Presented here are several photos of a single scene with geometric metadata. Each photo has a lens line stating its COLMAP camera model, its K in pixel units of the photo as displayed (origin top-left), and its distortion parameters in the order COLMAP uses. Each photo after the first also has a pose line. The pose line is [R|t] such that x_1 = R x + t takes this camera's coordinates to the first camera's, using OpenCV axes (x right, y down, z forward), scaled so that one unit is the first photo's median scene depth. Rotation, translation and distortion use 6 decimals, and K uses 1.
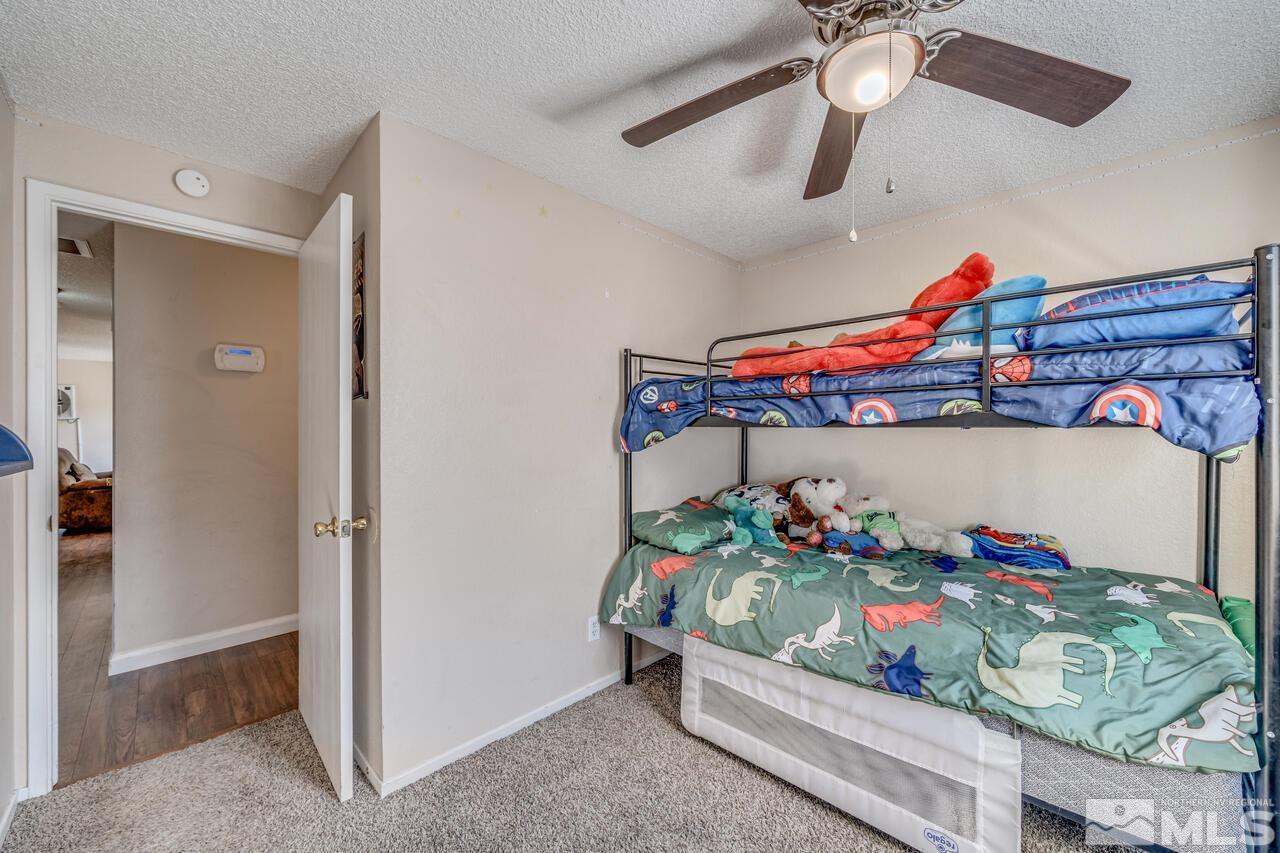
lens RADIAL K [[496.7, 0, 641.6], [0, 496.7, 428.9], [0, 0, 1]] dist [-0.005048, -0.000054]
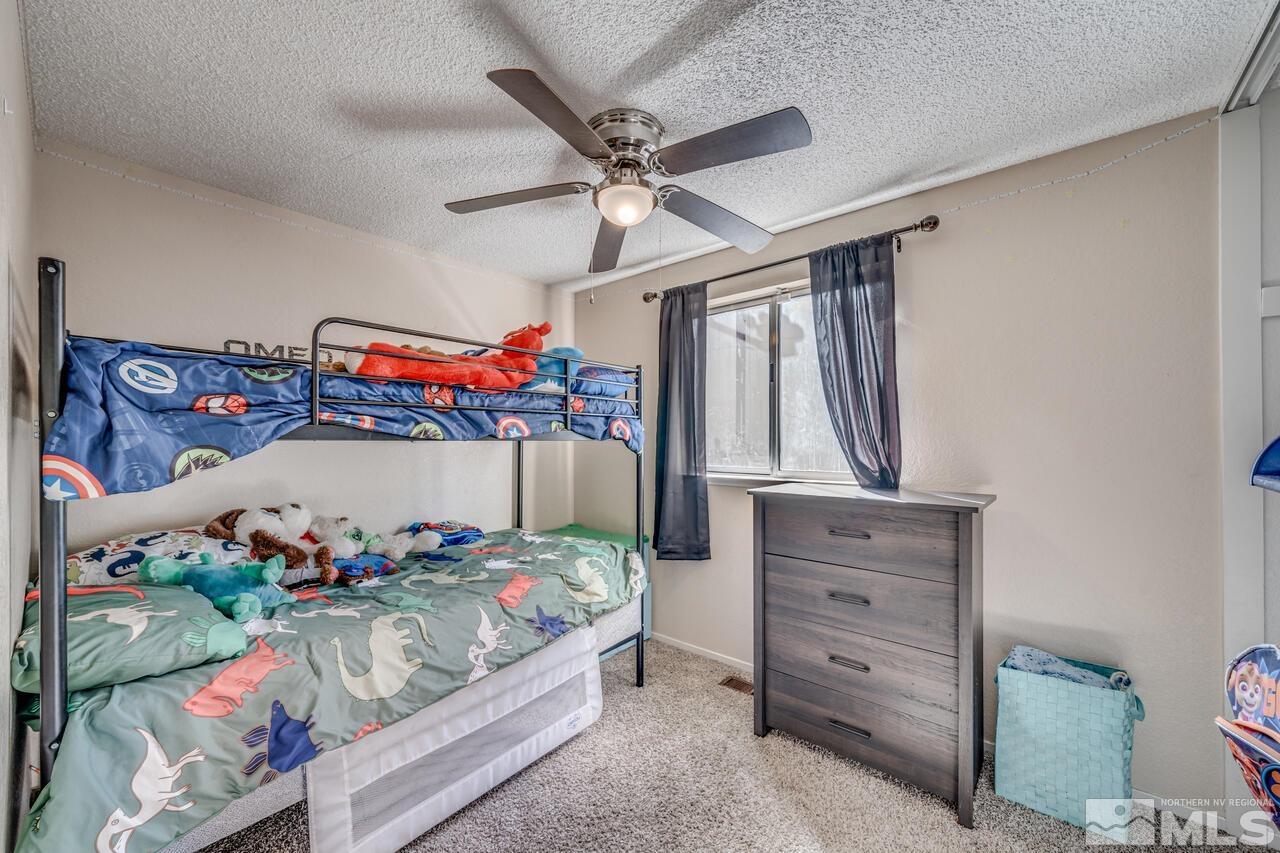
lens RADIAL K [[496.7, 0, 639.8], [0, 496.7, 437.2], [0, 0, 1]] dist [-0.005048, -0.000054]
pose [[-0.093389, 0.005849, 0.995613, -0.659310], [0.004090, 0.999977, -0.005491, -0.002888], [-0.995621, 0.003559, -0.093410, 0.697848]]
